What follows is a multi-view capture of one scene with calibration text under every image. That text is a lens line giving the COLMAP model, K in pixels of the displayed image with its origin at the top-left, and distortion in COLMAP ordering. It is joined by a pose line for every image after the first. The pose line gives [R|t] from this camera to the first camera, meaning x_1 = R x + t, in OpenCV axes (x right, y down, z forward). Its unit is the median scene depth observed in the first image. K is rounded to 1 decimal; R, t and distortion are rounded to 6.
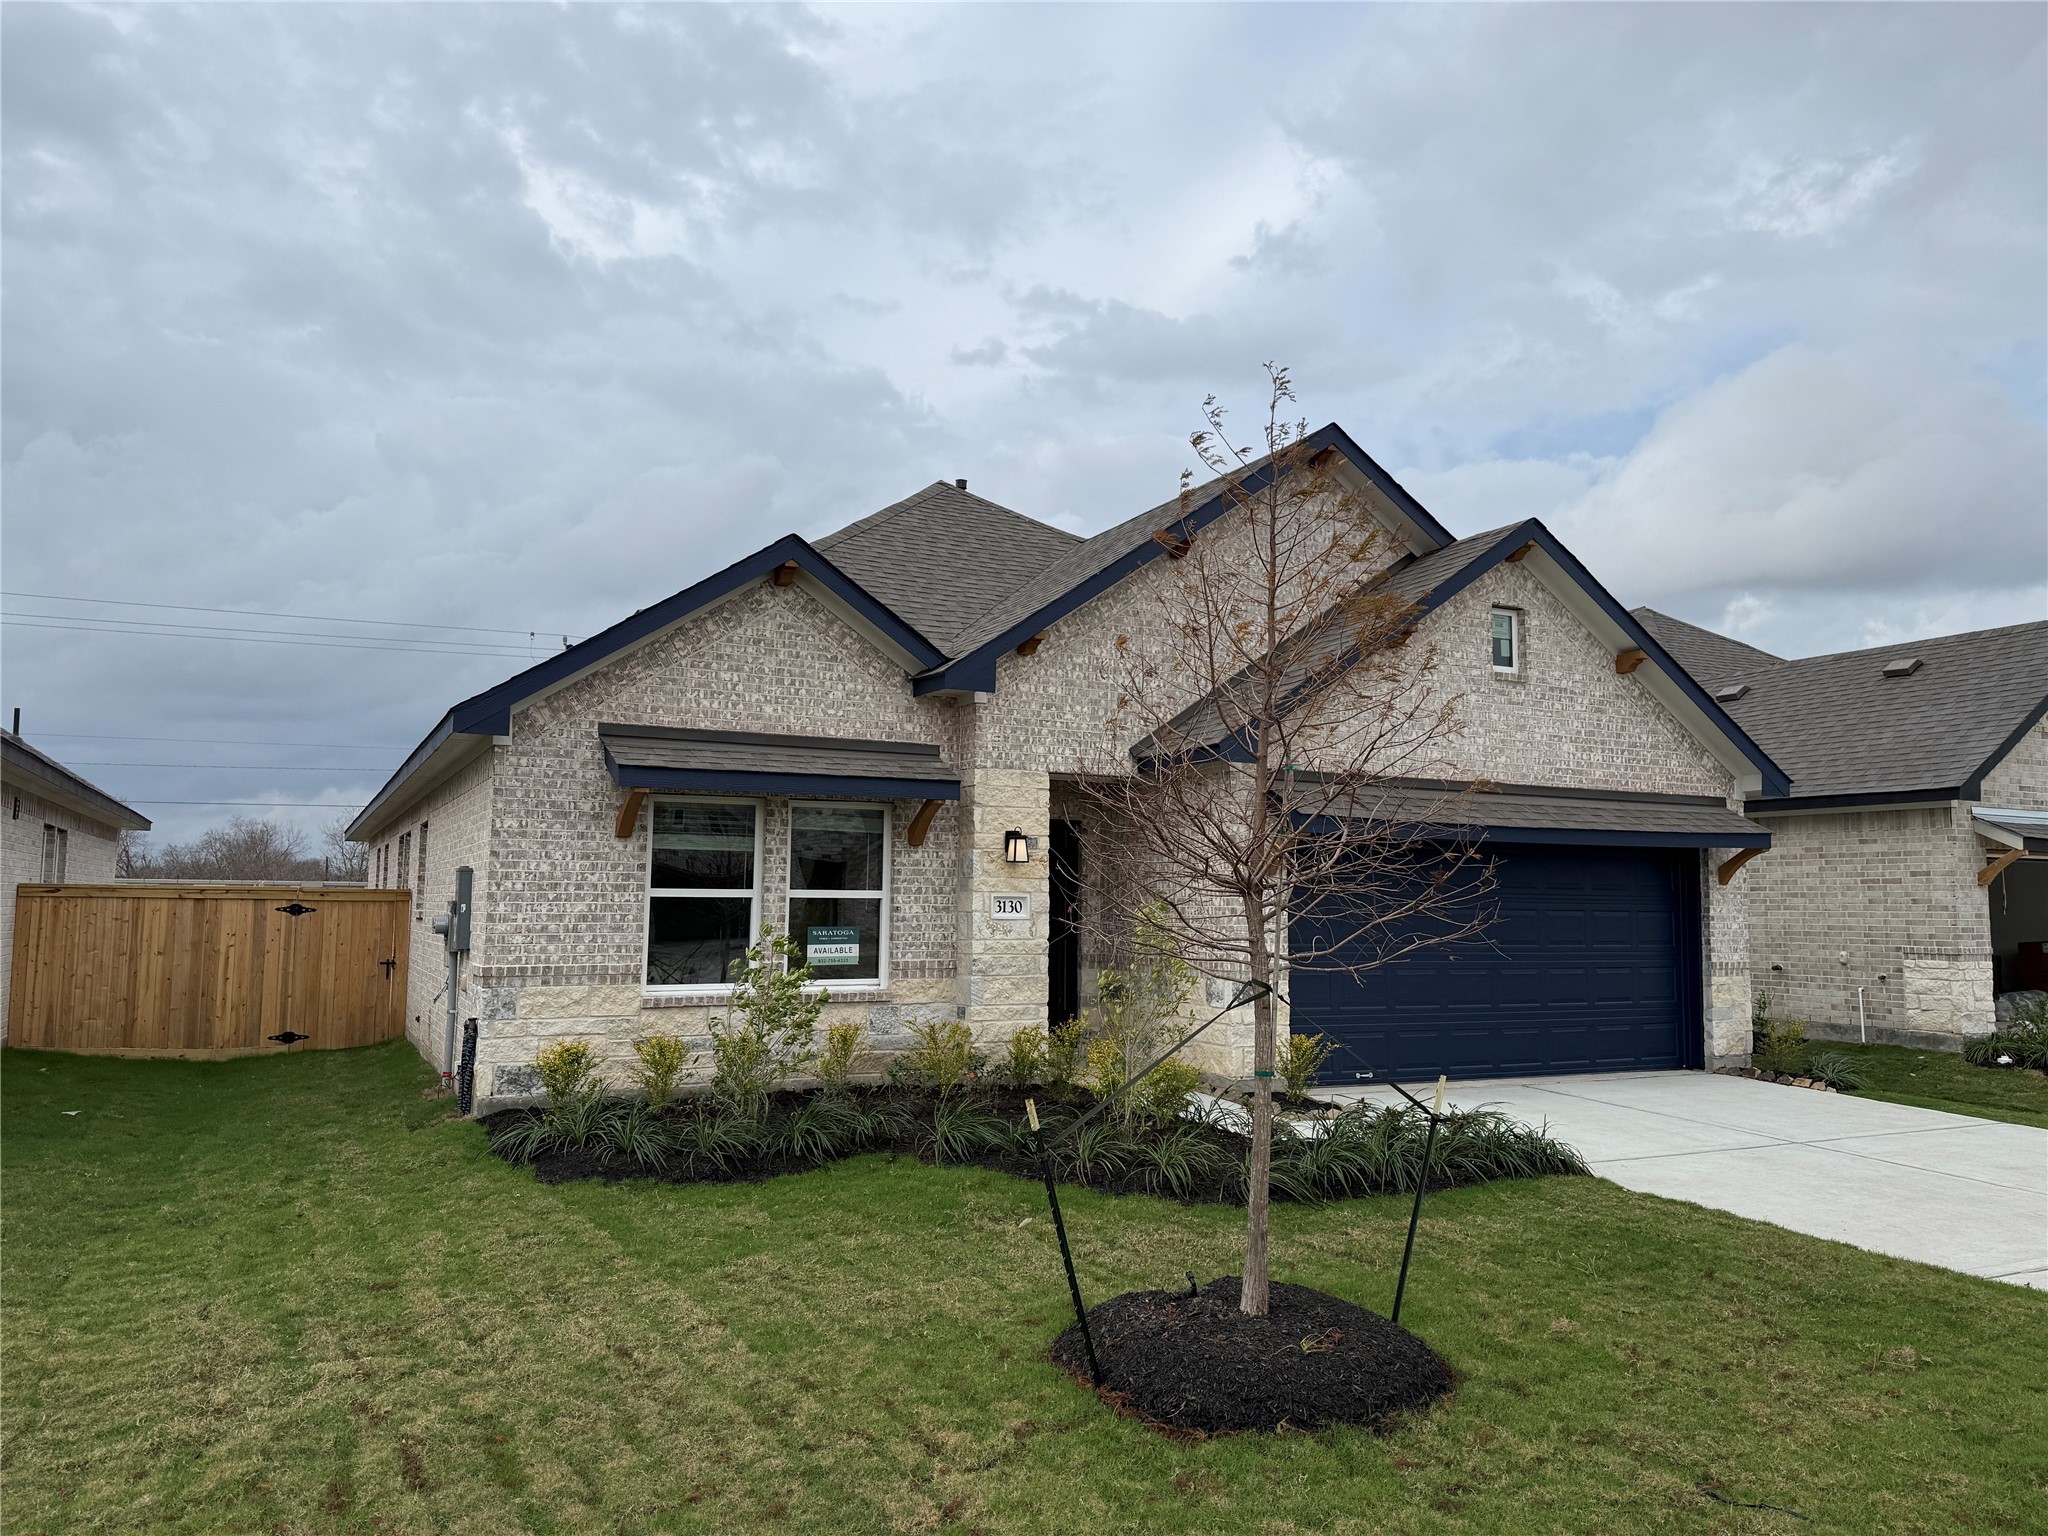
lens RADIAL K [[1395.5, 0, 1024.0], [0, 1395.5, 768.0], [0, 0, 1]] dist [0.206034, -0.000951]
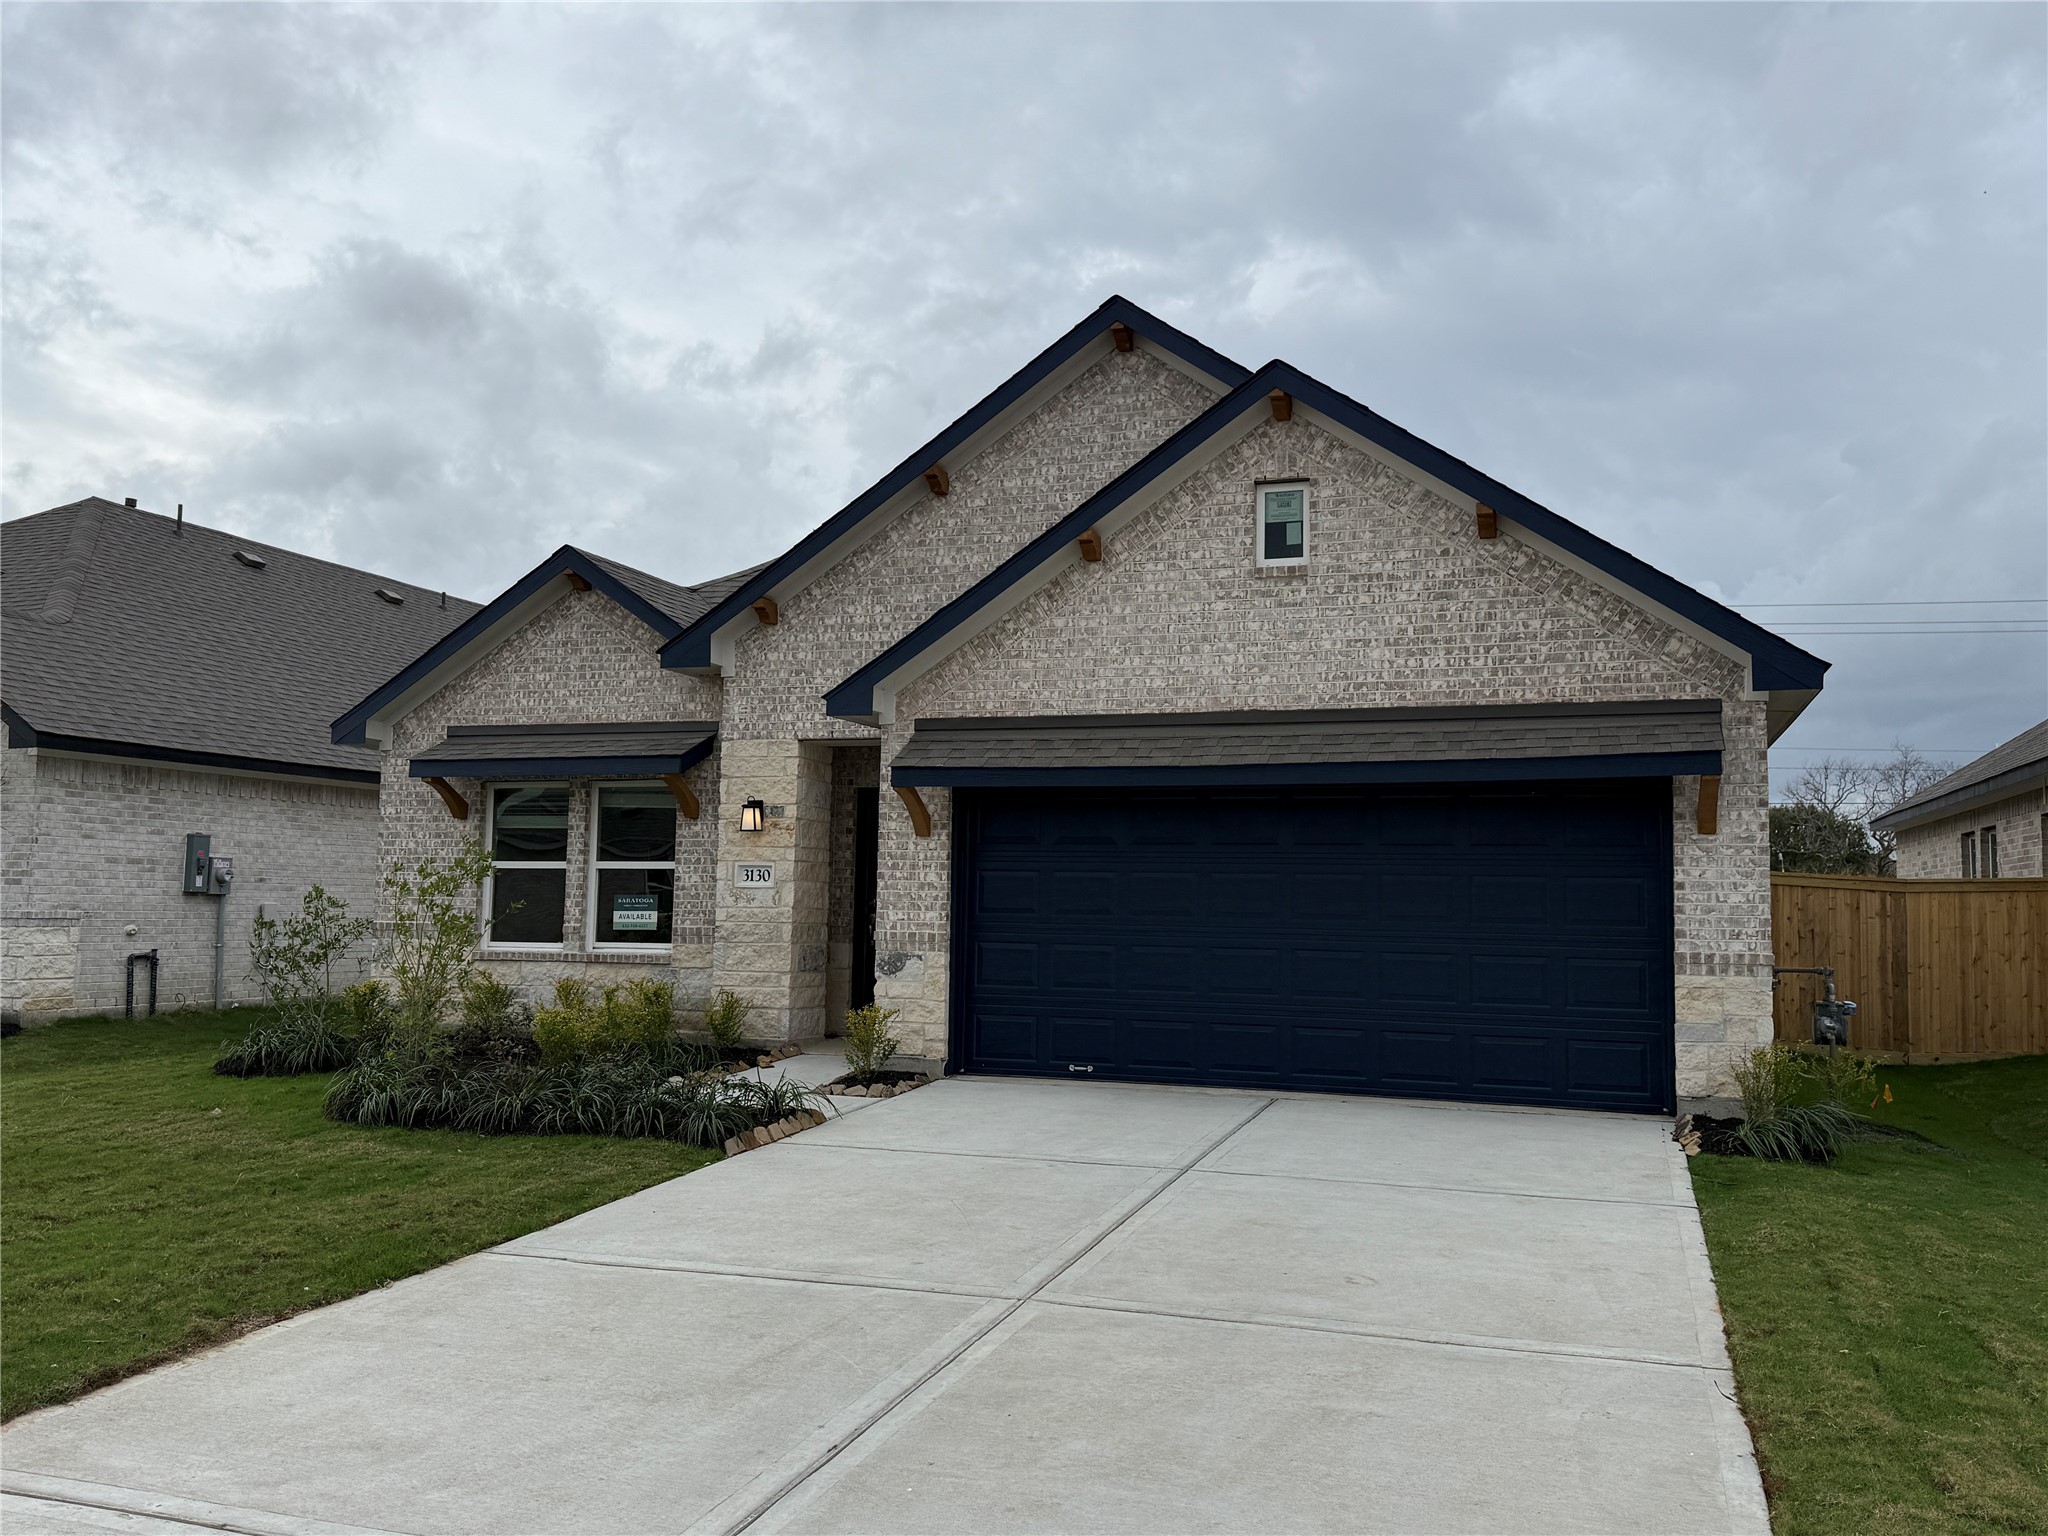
lens RADIAL K [[1683.5, 0, 1022.3], [0, 1683.5, 761.0], [0, 0, 1]] dist [0.284169, 0.001183]
pose [[0.683794, -0.060653, -0.727150, 1.024919], [0.059994, 0.997839, -0.026815, 0.061667], [0.727205, -0.025289, 0.685955, 0.303124]]
